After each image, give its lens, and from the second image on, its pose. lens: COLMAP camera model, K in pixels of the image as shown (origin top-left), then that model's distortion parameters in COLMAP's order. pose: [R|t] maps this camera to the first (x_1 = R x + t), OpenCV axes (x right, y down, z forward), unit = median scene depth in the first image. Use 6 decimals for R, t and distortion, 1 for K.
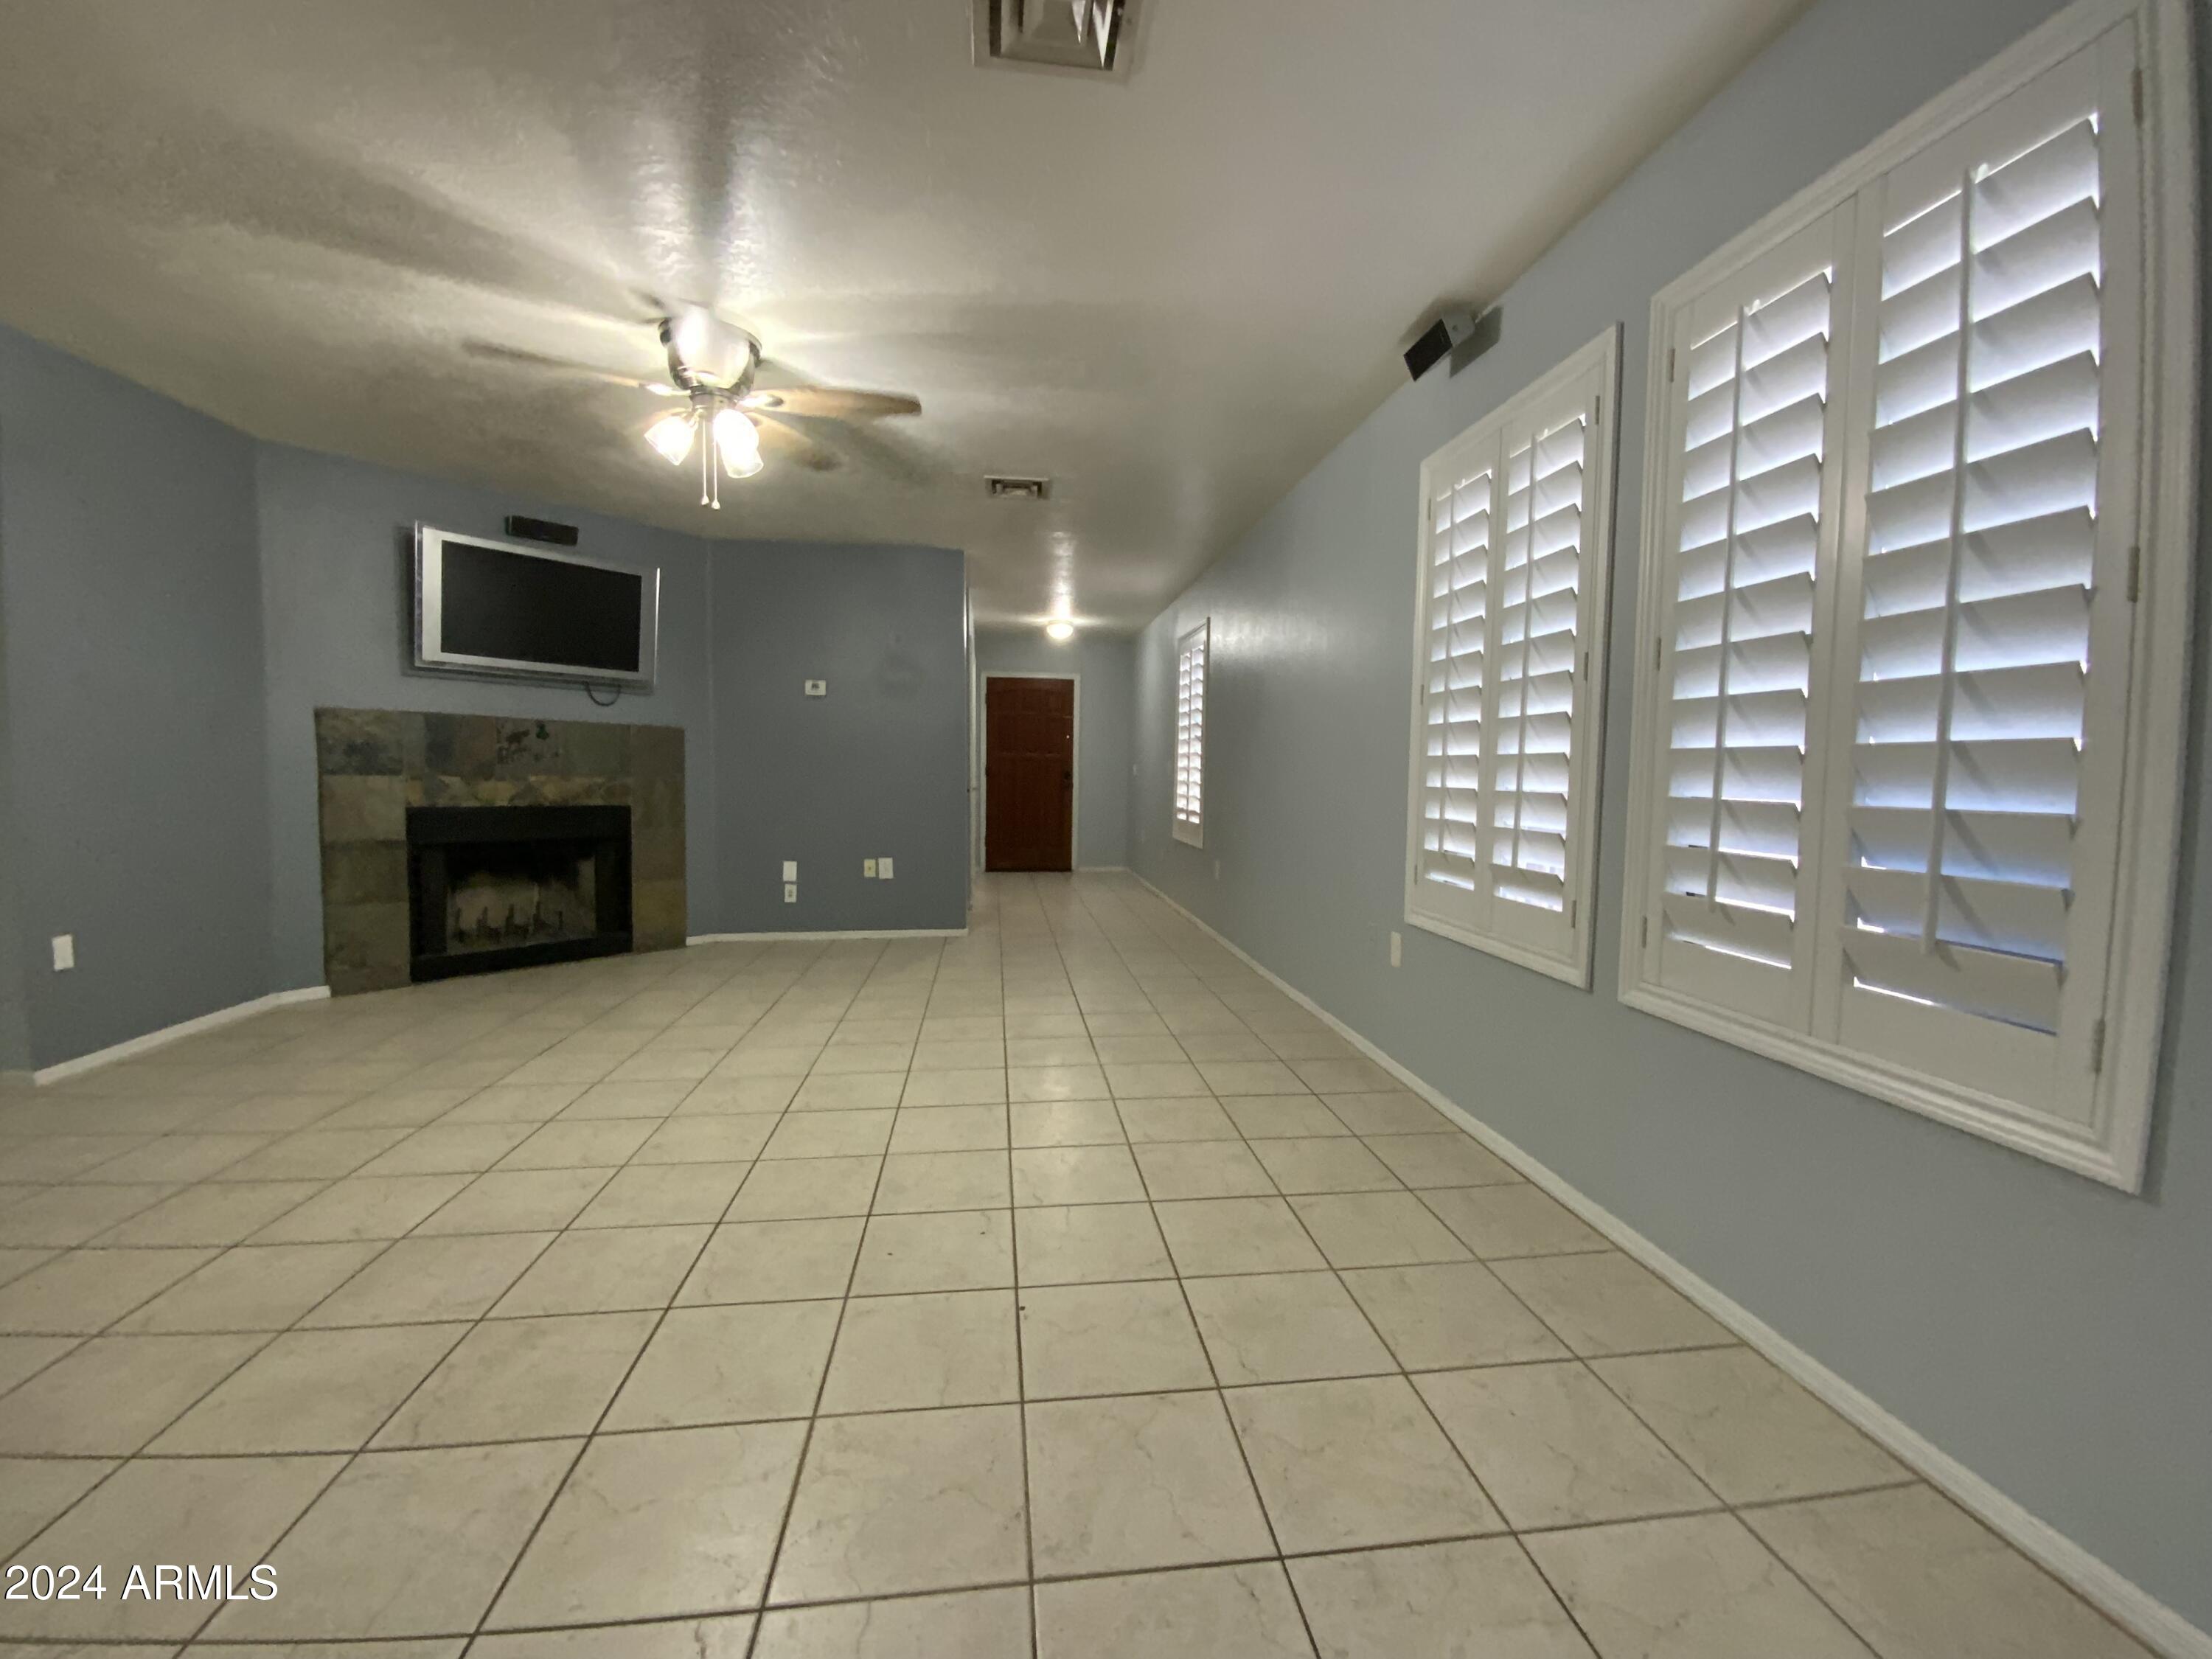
lens RADIAL K [[906.2, 0, 1106.0], [0, 906.2, 829.5], [0, 0, 1]] dist [-0.001523, -0.000495]
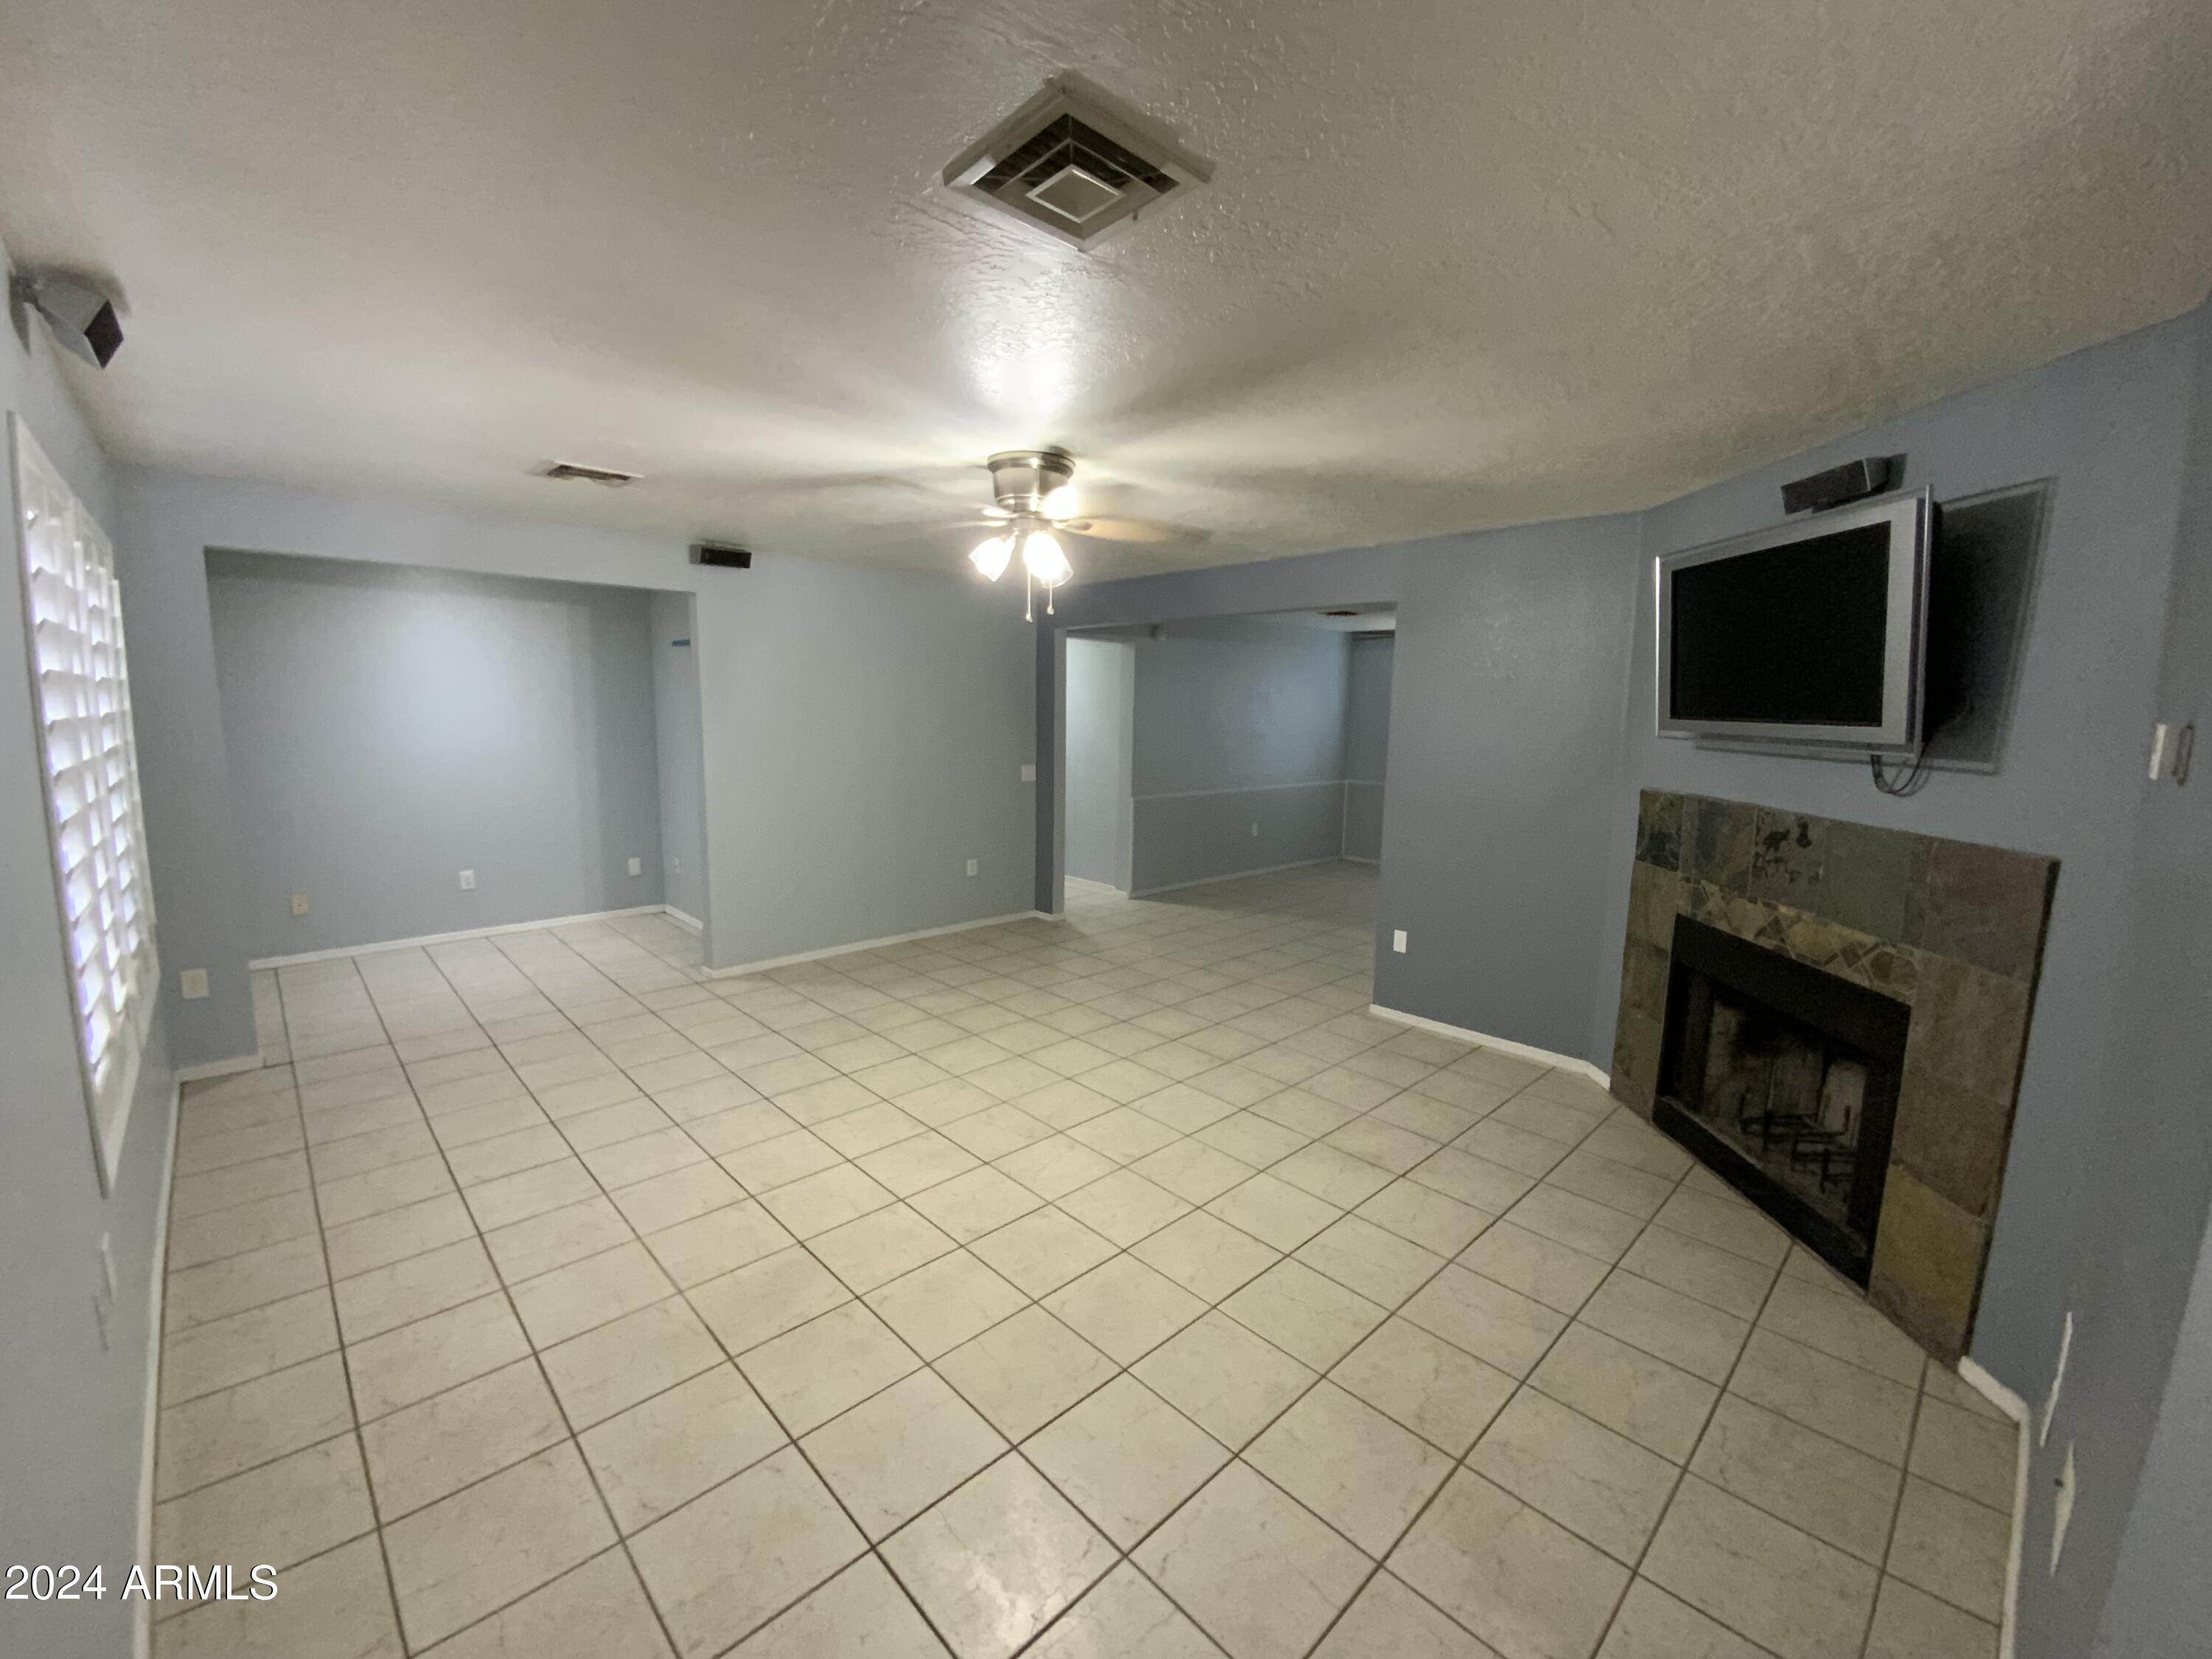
lens RADIAL K [[906.2, 0, 1106.0], [0, 906.2, 829.5], [0, 0, 1]] dist [-0.001523, -0.000495]
pose [[-0.798568, 0.044972, -0.600222, 0.108146], [-0.079210, 0.980680, 0.178863, -0.198923], [0.596669, 0.190378, -0.779578, 1.301144]]
